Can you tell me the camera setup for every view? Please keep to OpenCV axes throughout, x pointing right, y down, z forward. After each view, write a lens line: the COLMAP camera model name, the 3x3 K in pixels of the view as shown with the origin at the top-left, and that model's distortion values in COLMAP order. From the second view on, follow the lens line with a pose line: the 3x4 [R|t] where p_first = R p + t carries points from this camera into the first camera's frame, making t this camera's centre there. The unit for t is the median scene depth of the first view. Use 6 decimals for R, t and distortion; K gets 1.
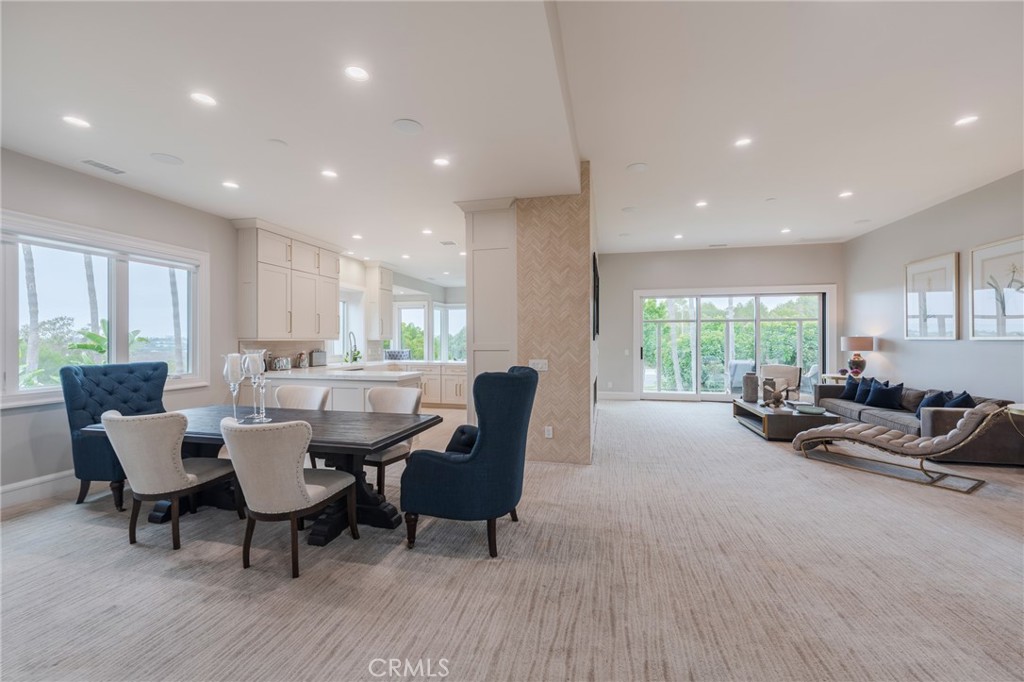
lens RADIAL K [[412.7, 0, 508.8], [0, 412.7, 337.4], [0, 0, 1]] dist [-0.009227, 0.000041]
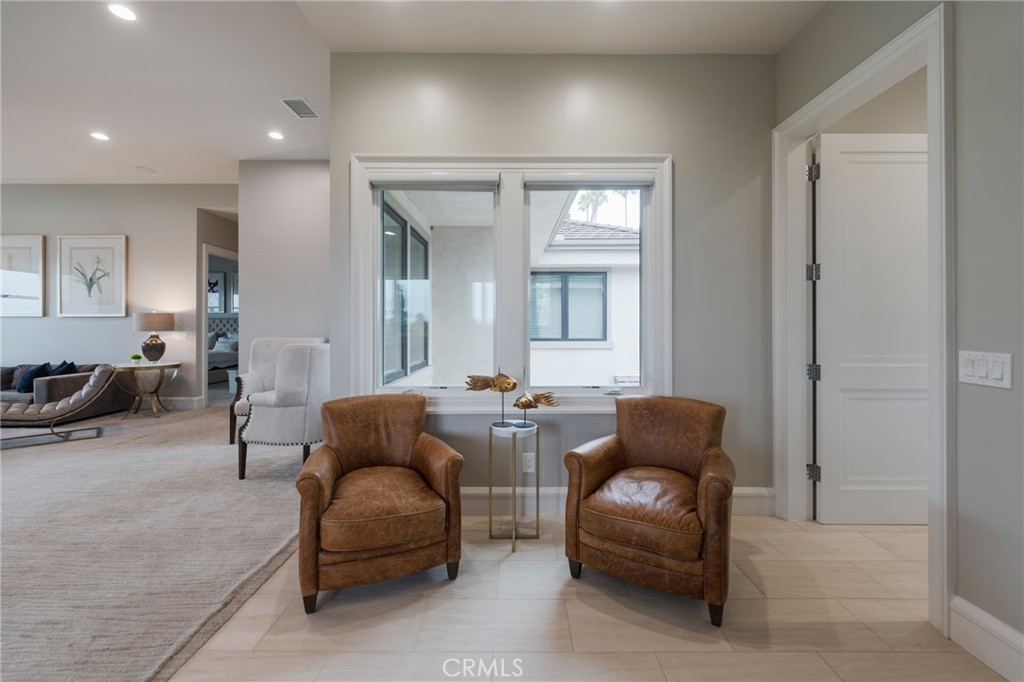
lens RADIAL K [[412.7, 0, 509.7], [0, 412.7, 323.3], [0, 0, 1]] dist [-0.009227, 0.000041]
pose [[-0.219964, -0.000295, 0.975508, -0.264654], [-0.001980, 0.999998, -0.000144, 0.024445], [-0.975506, -0.001964, -0.219964, 0.039067]]
